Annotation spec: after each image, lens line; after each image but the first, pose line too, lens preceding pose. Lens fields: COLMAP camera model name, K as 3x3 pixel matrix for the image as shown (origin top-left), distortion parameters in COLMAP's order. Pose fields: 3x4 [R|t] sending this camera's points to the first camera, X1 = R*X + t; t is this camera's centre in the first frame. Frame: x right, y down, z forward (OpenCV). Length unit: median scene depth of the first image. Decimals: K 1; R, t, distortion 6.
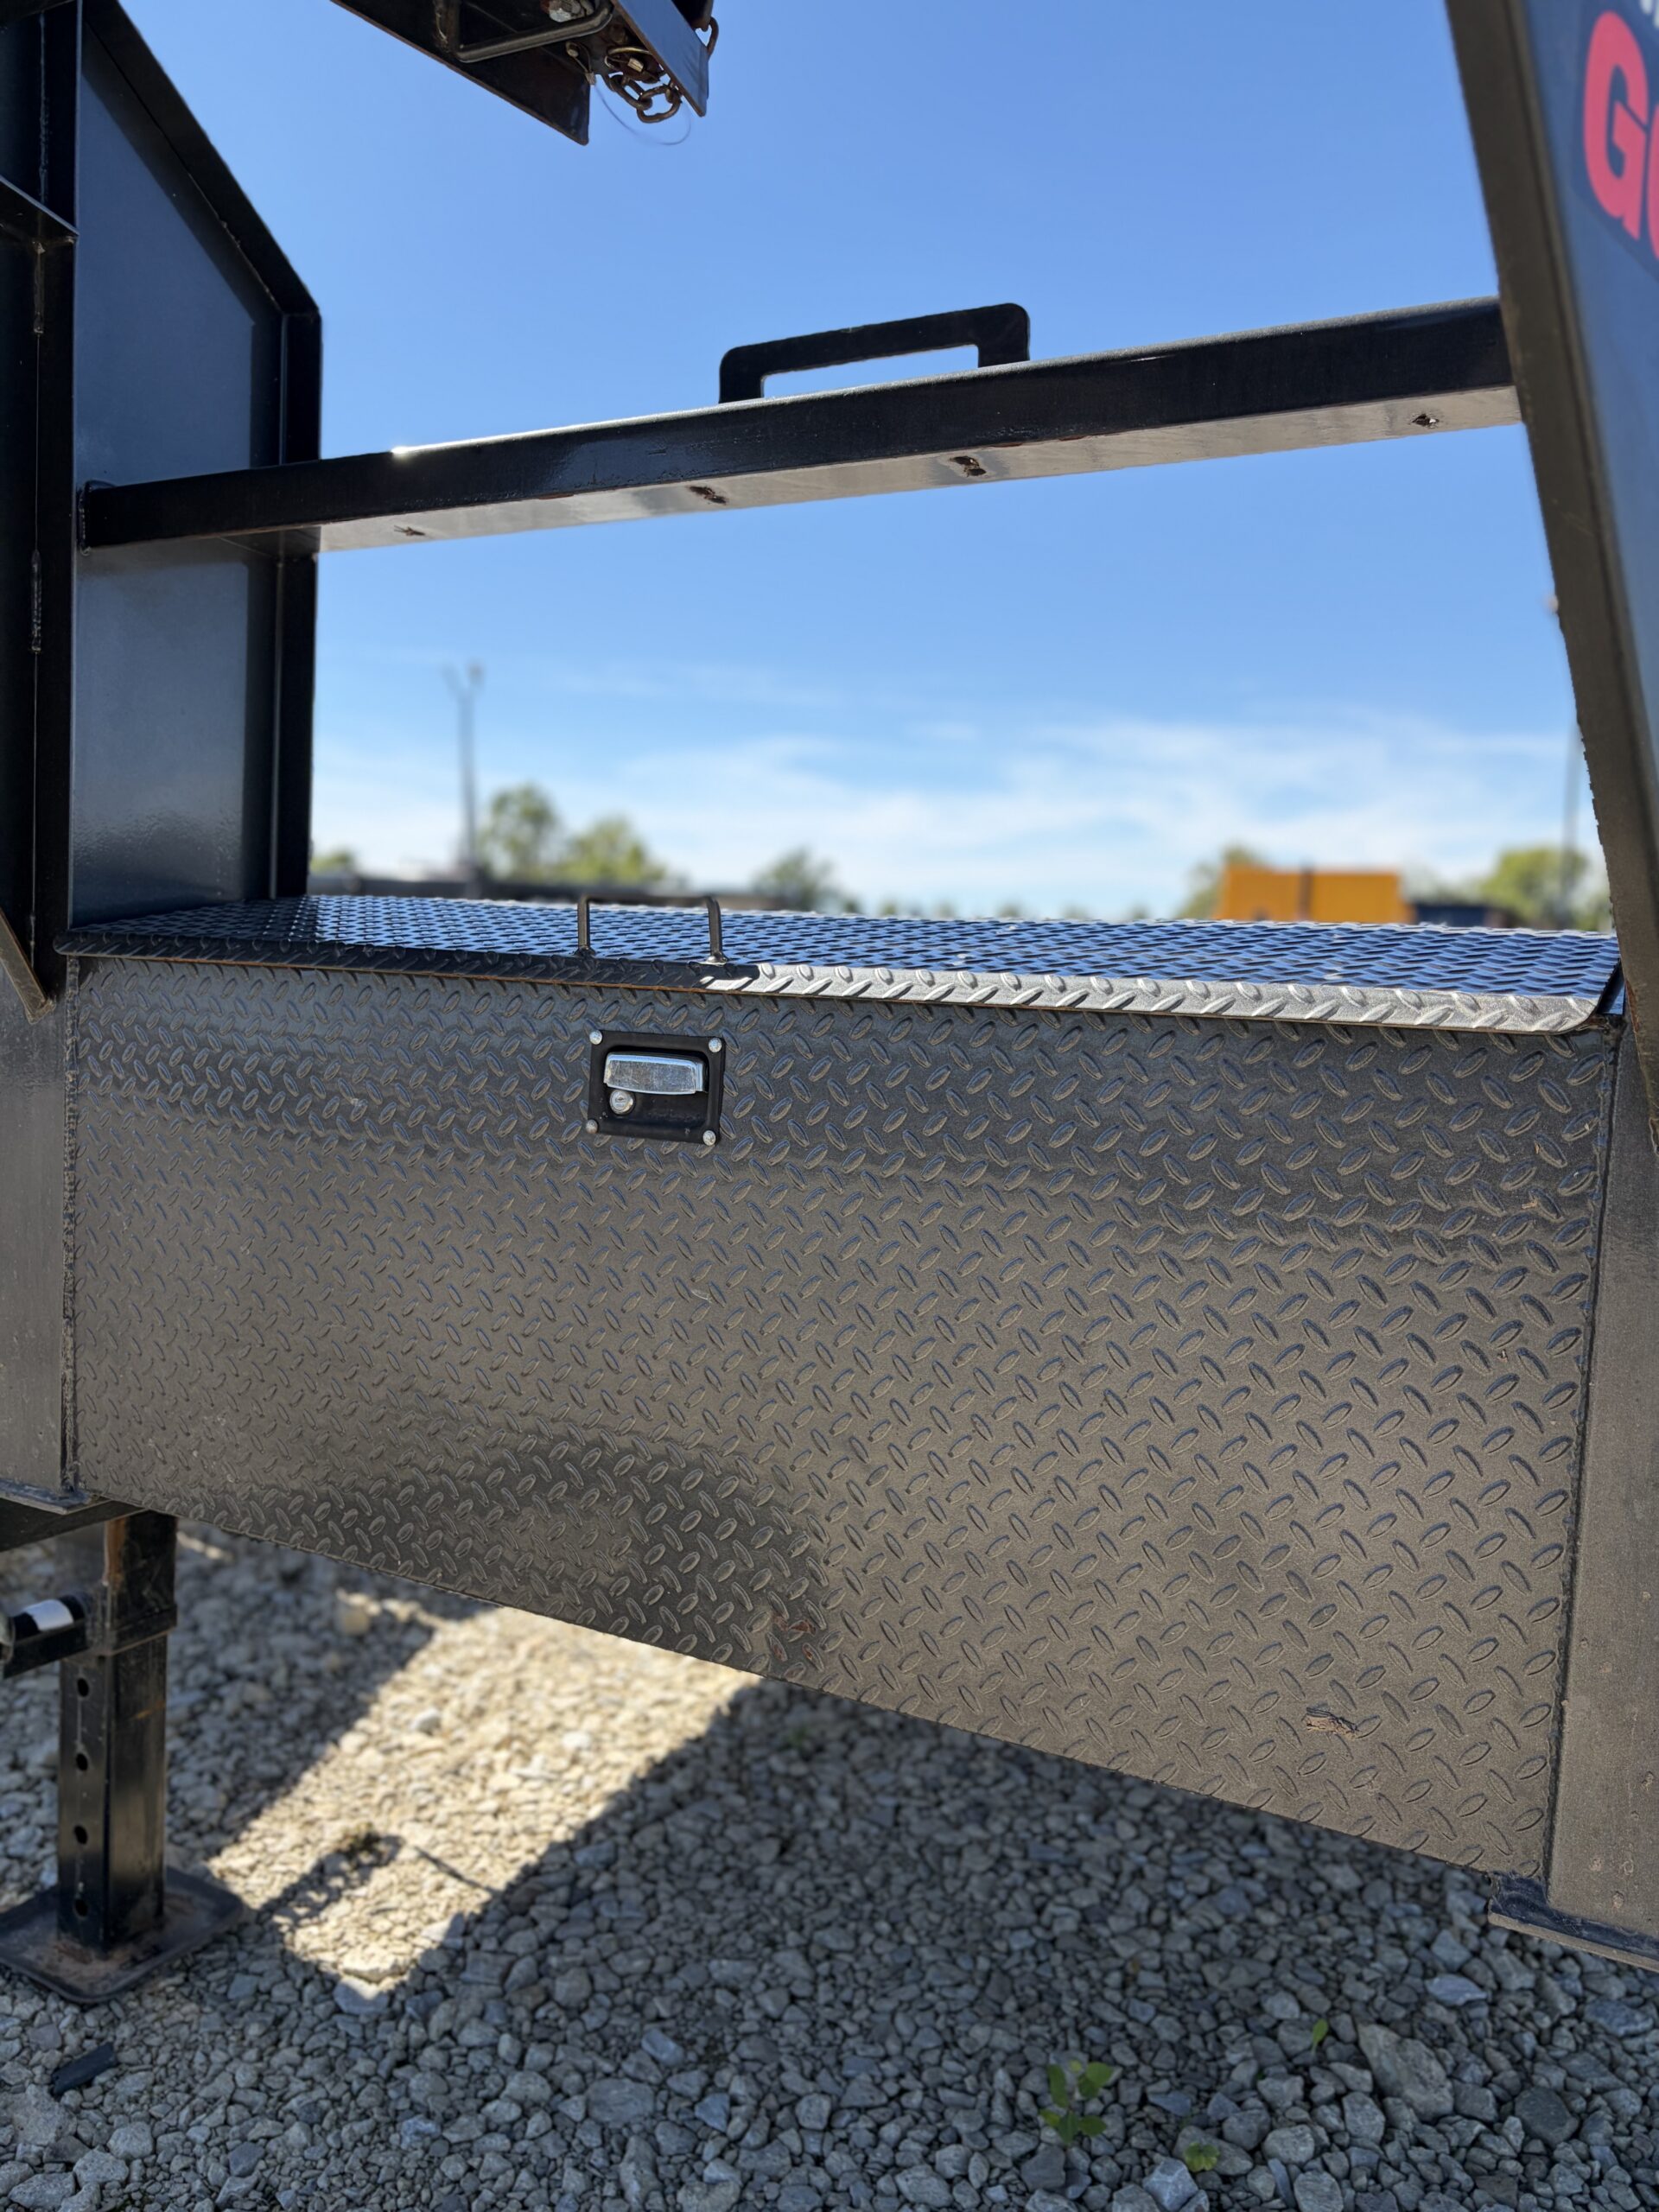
lens RADIAL K [[1684.7, 0, 829.5], [0, 1684.7, 1106.0], [0, 0, 1]] dist [0.050936, -0.001276]
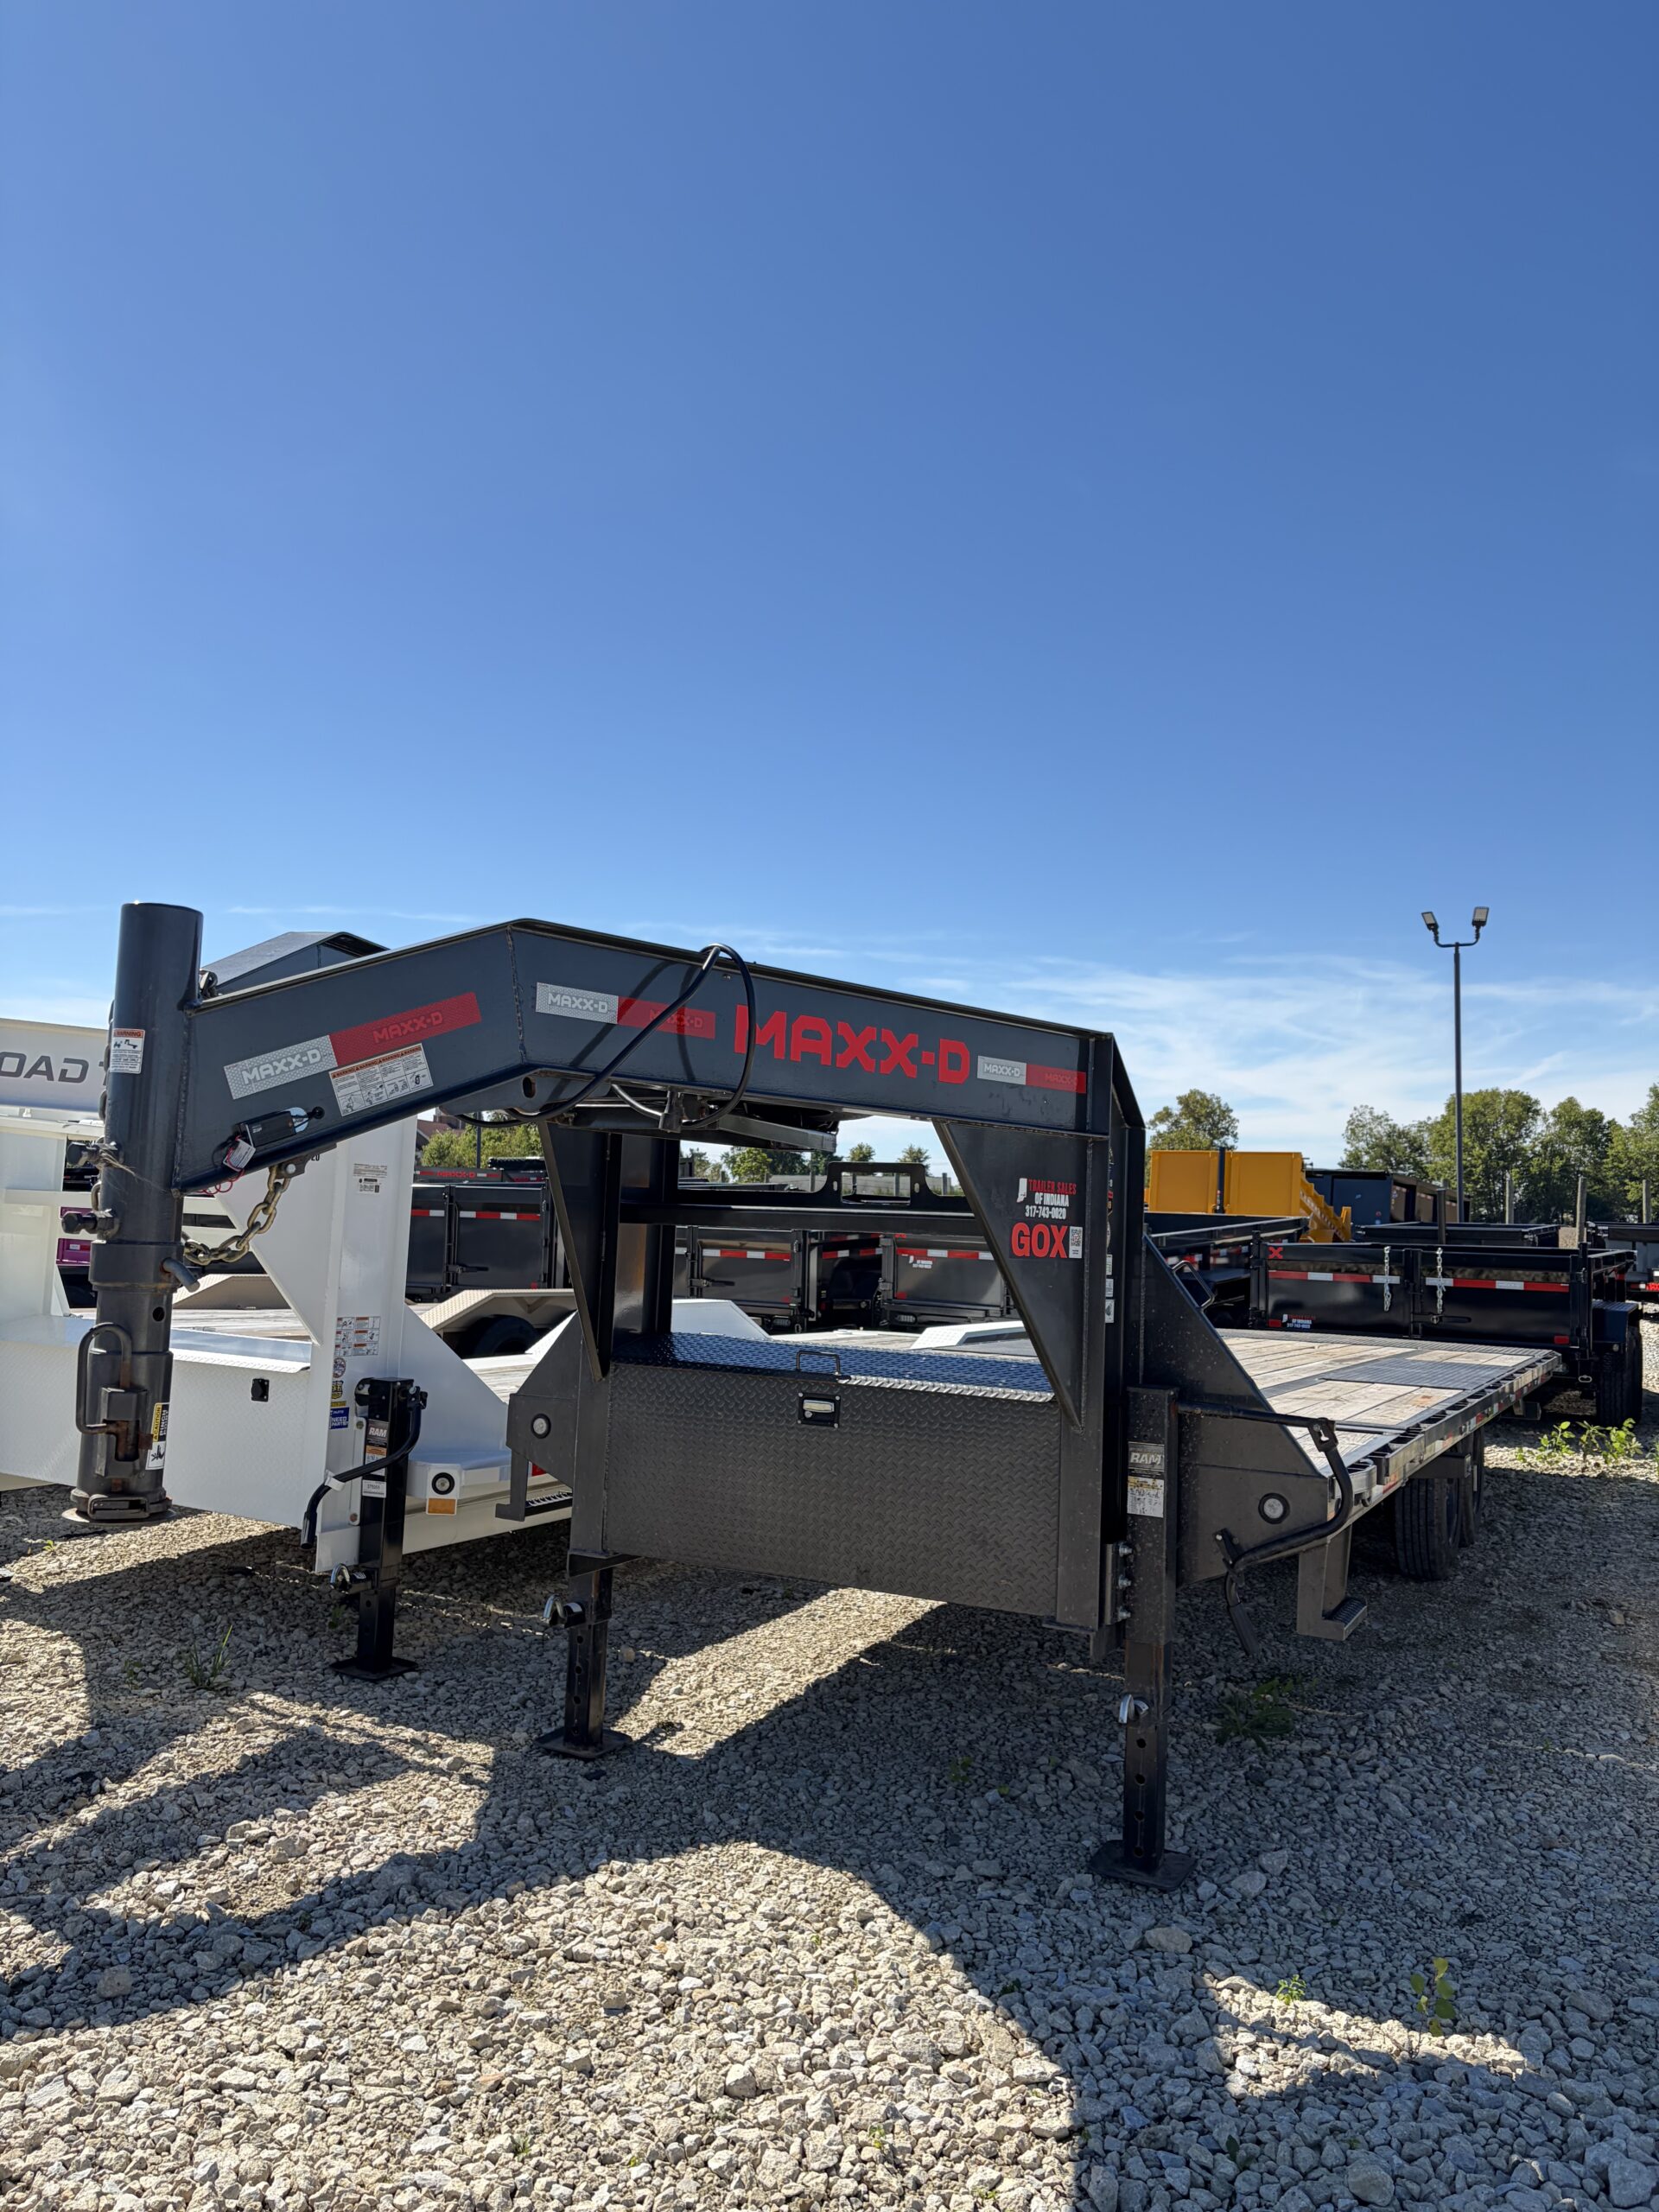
lens RADIAL K [[1684.7, 0, 829.5], [0, 1684.7, 1106.0], [0, 0, 1]] dist [0.050936, -0.001276]
pose [[0.999782, -0.010016, 0.018324, -0.092081], [0.012570, 0.989347, -0.145035, -0.082031], [-0.016676, 0.145234, 0.989257, -1.623811]]
